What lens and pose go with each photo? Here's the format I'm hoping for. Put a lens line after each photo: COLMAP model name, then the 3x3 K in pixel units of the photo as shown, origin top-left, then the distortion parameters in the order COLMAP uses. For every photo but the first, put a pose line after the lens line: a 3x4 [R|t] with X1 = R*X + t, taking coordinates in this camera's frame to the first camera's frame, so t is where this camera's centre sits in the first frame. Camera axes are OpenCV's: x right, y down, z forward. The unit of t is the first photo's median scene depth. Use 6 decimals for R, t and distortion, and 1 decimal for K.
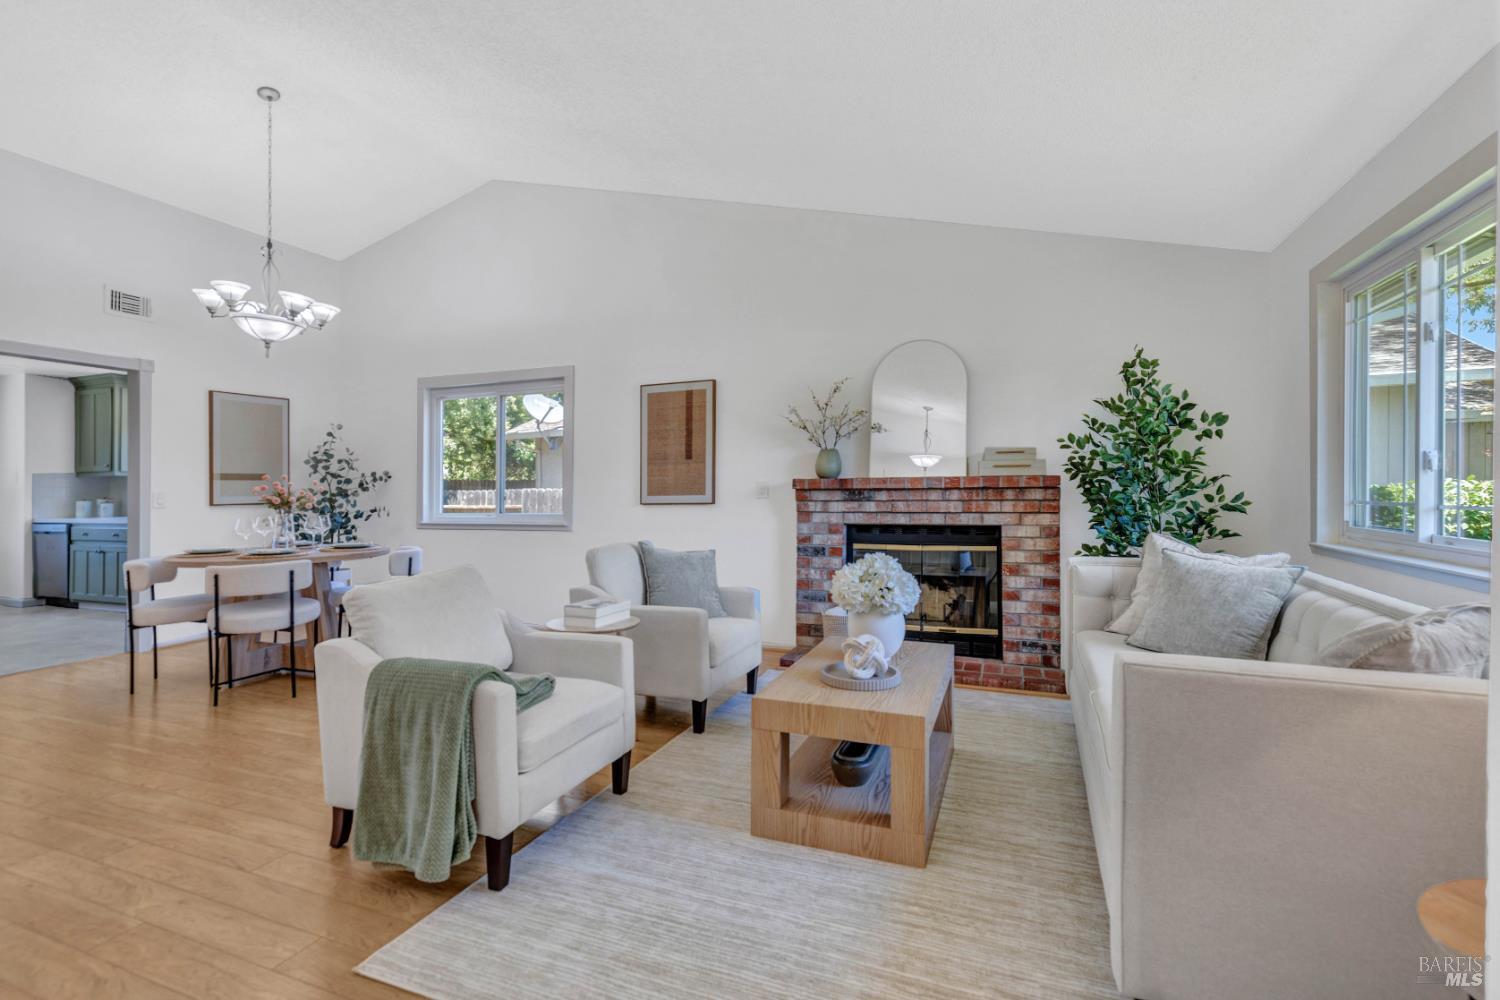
lens RADIAL K [[699.1, 0, 749.6], [0, 699.1, 483.7], [0, 0, 1]] dist [0.004852, 0.001038]
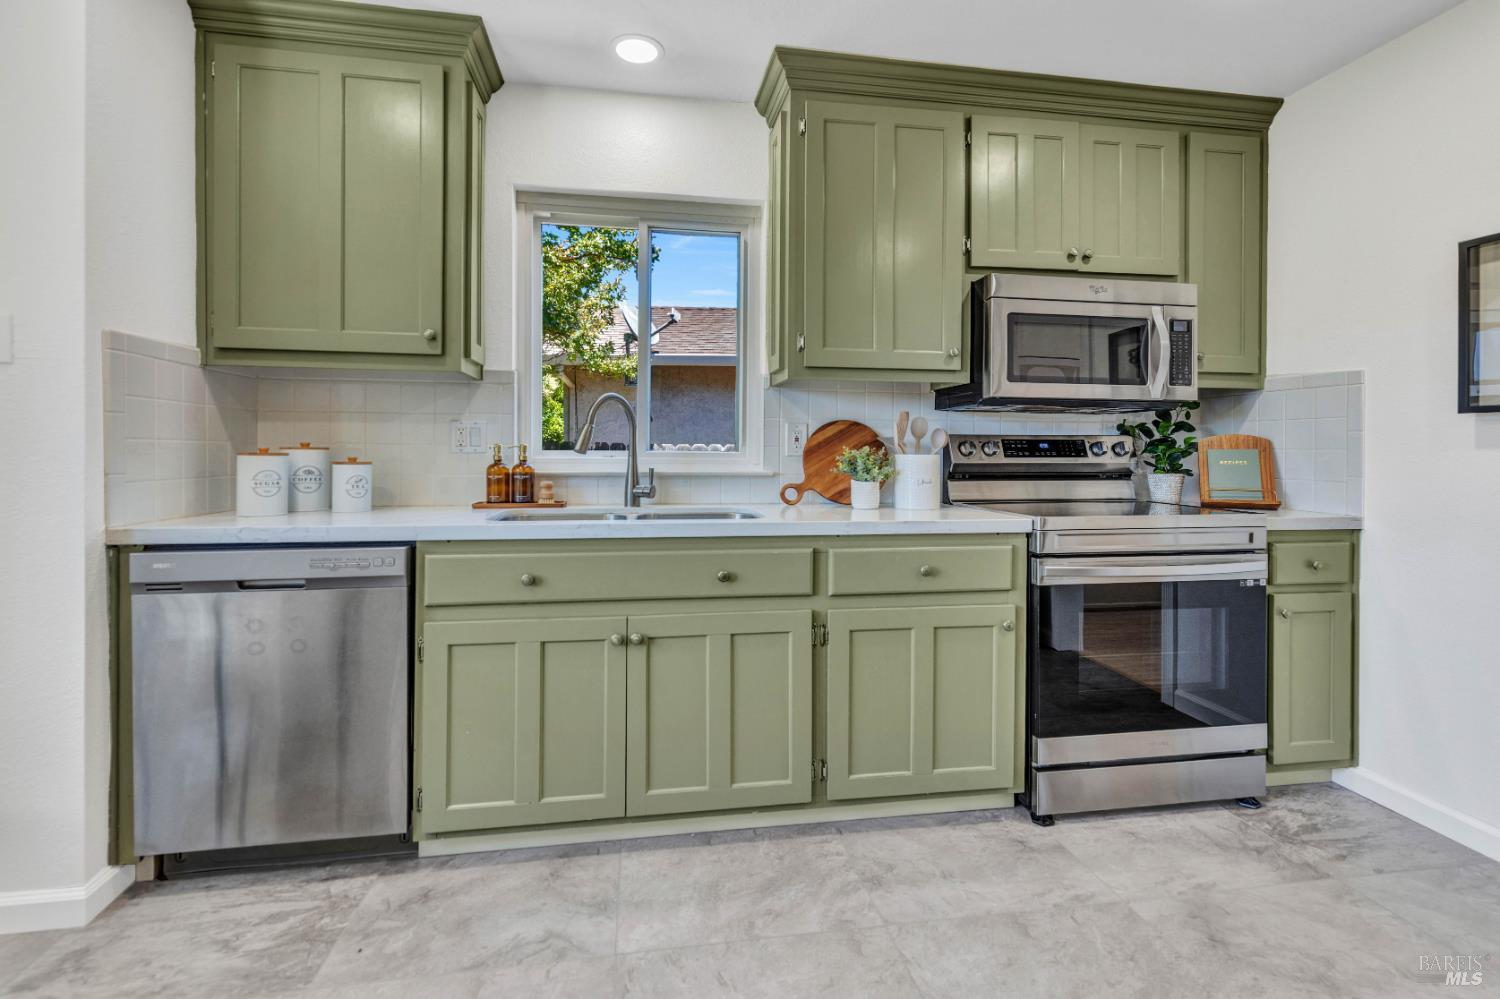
lens RADIAL K [[678.1, 0, 785.9], [0, 678.1, 463.0], [0, 0, 1]] dist [0.005653, 0.000050]
pose [[0.852061, 0.002605, 0.523436, -0.933491], [-0.013729, 0.999755, 0.017372, 0.020312], [-0.523263, -0.021988, 0.851888, 0.685175]]
